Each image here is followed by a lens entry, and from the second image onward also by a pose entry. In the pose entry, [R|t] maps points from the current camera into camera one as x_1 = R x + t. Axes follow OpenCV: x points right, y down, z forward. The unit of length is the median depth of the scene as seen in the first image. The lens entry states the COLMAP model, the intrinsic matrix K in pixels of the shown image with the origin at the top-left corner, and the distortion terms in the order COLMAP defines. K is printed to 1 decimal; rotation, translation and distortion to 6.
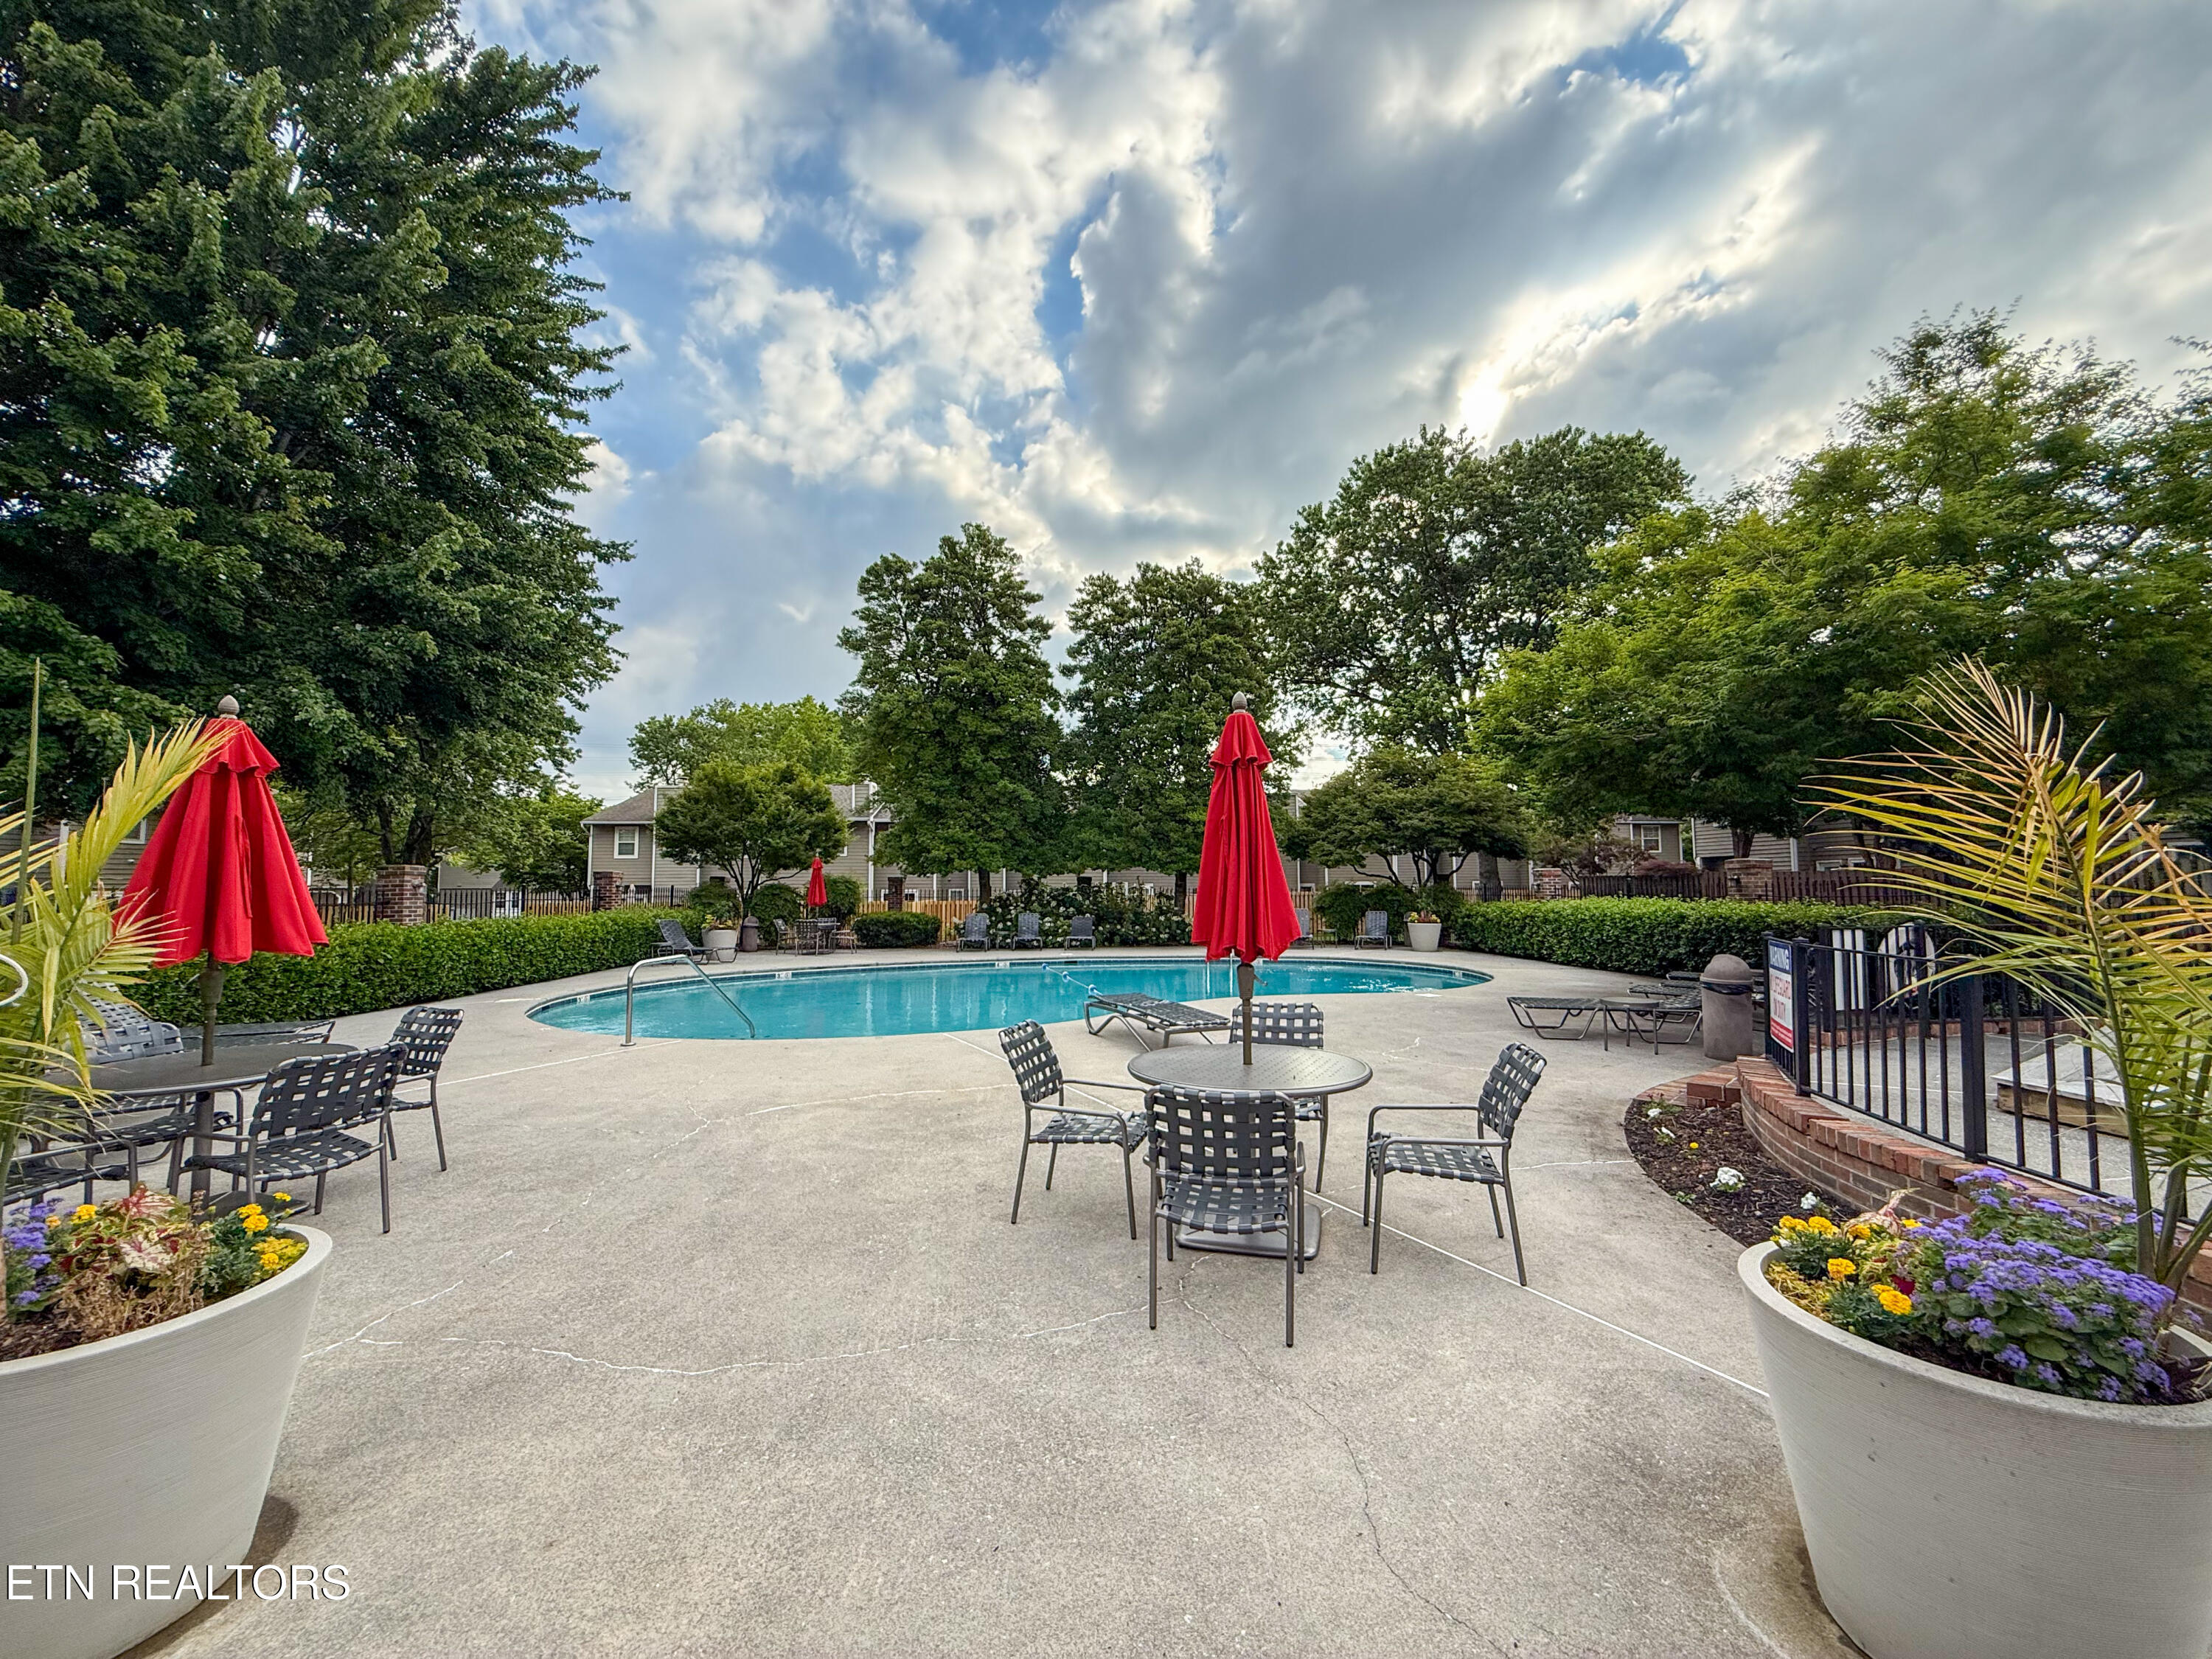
lens RADIAL K [[880.8, 0, 1102.1], [0, 880.8, 838.2], [0, 0, 1]] dist [-0.000410, -0.000091]
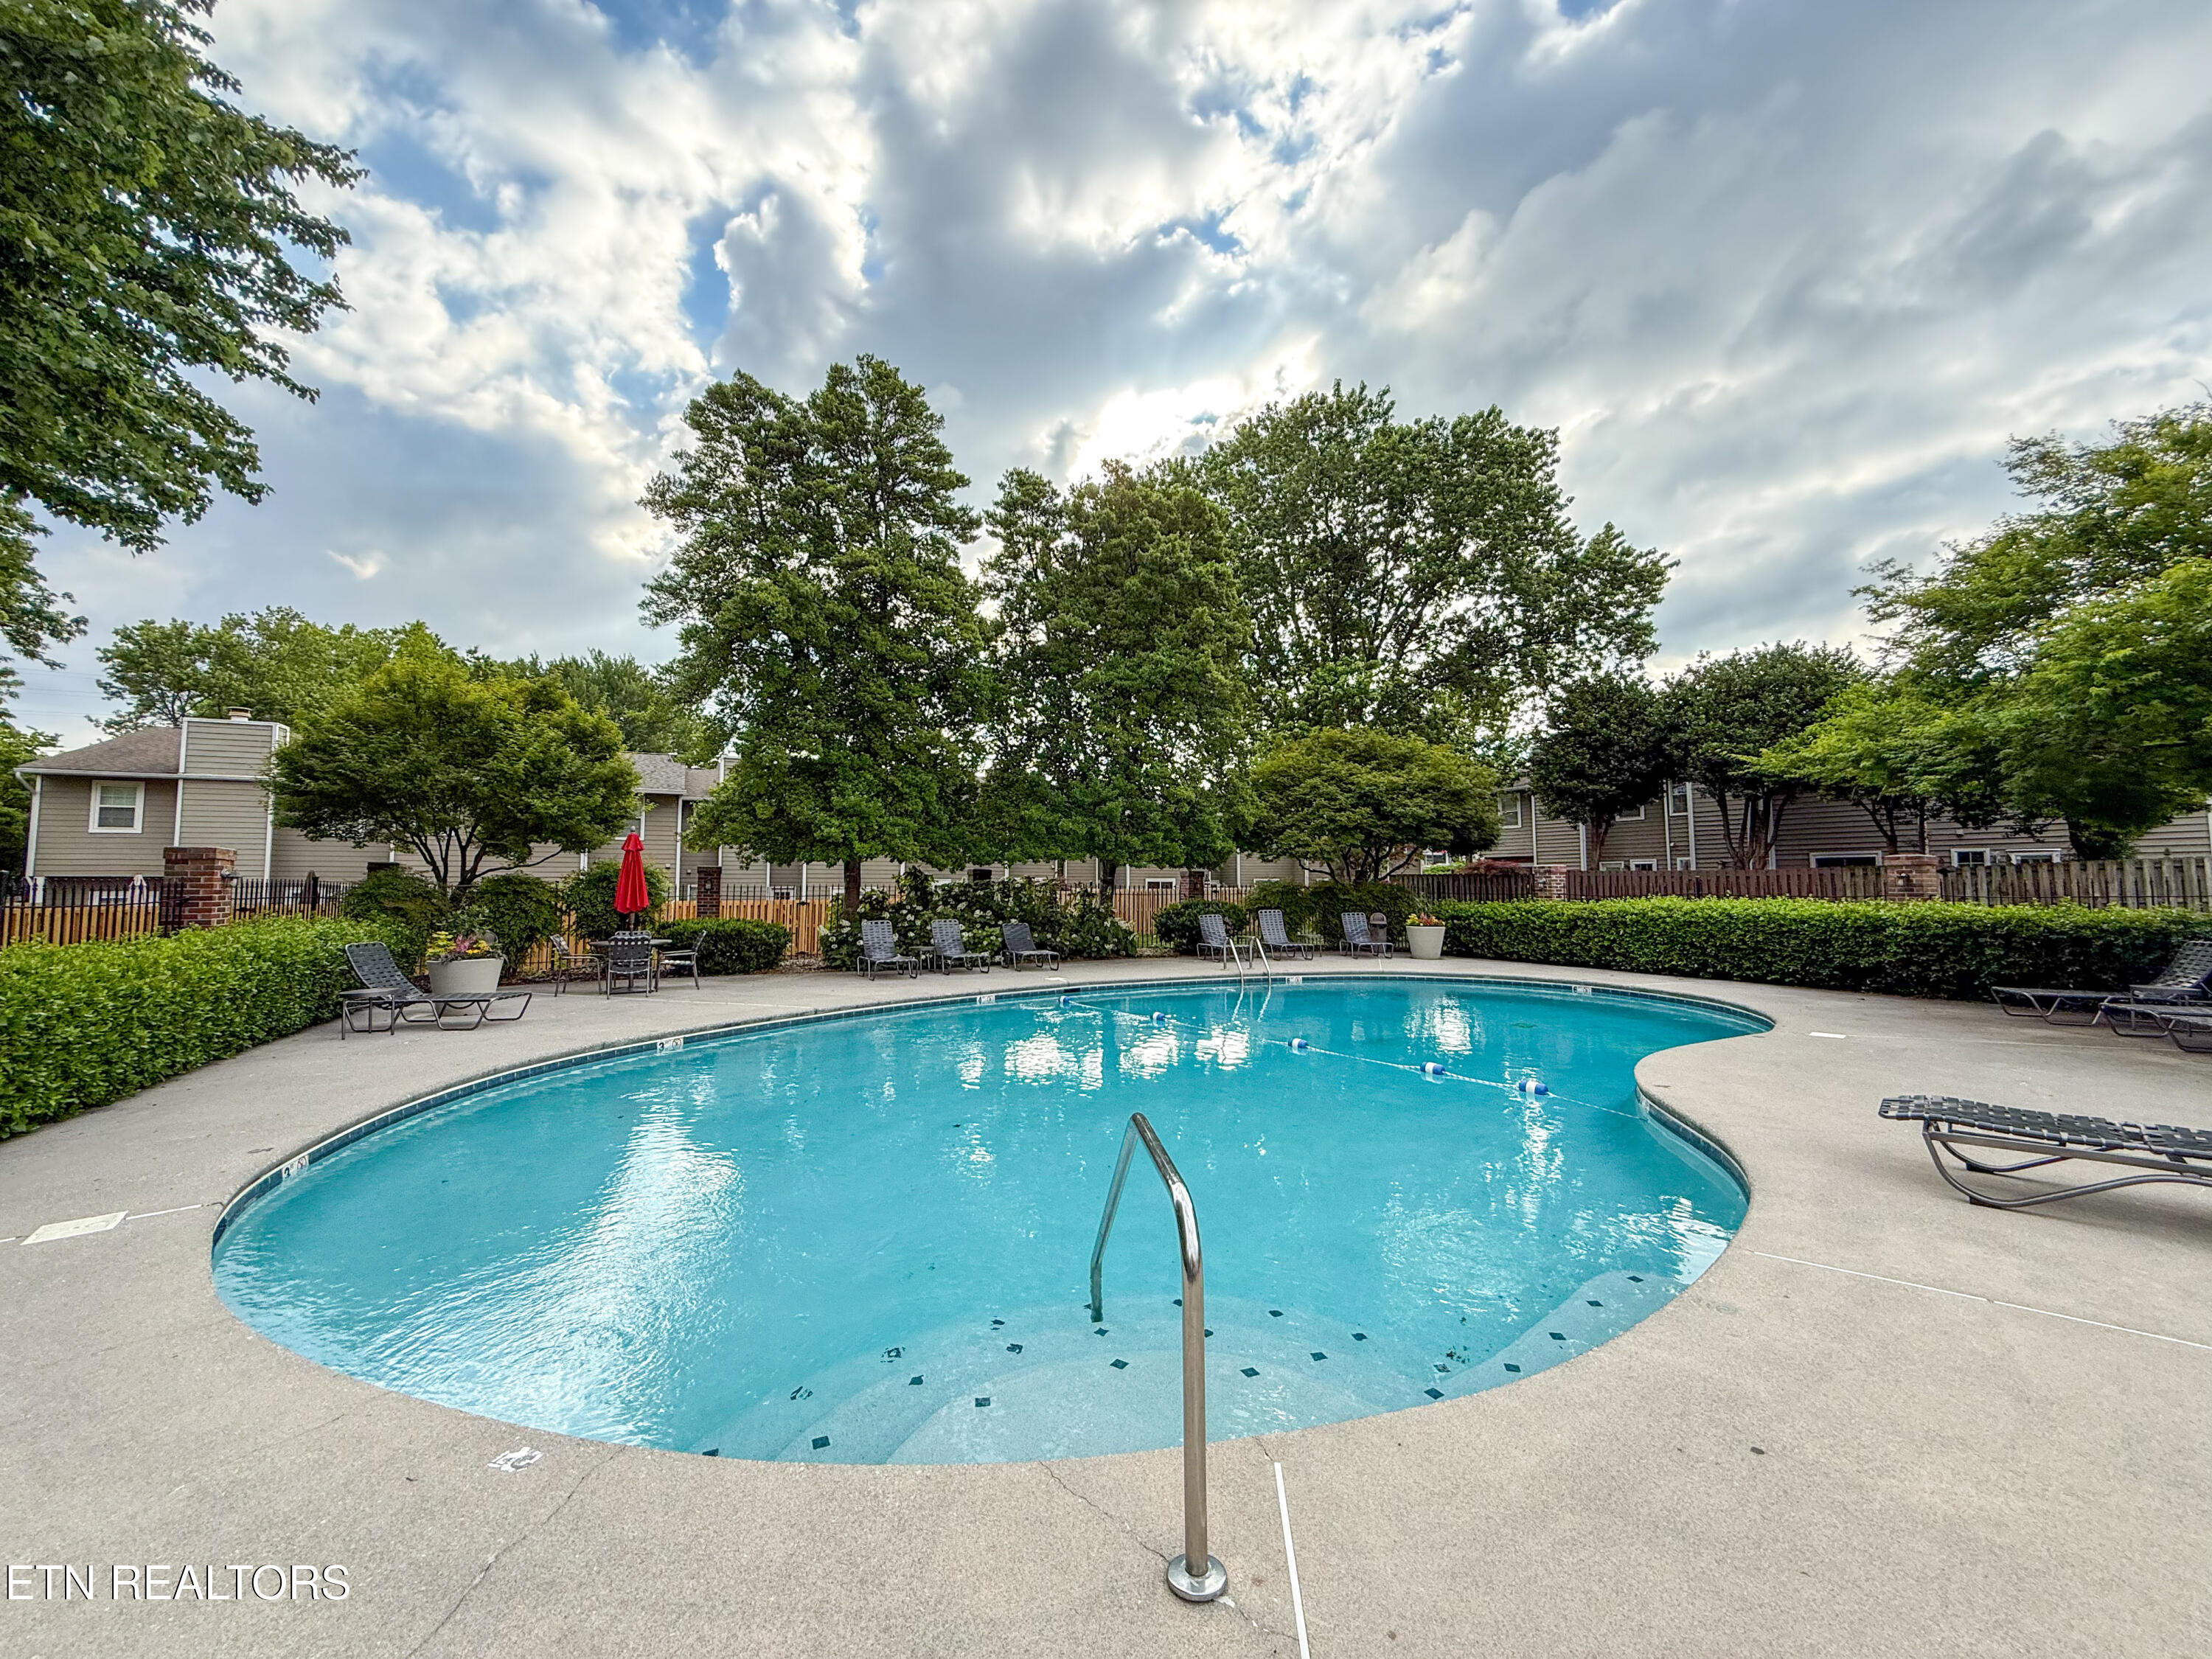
lens RADIAL K [[880.8, 0, 1109.5], [0, 880.8, 833.6], [0, 0, 1]] dist [-0.000410, -0.000091]
pose [[0.923333, 0.025572, 0.383148, -0.225921], [-0.025259, 0.999664, -0.005847, 0.016162], [-0.383169, -0.004279, 0.923668, 0.279770]]
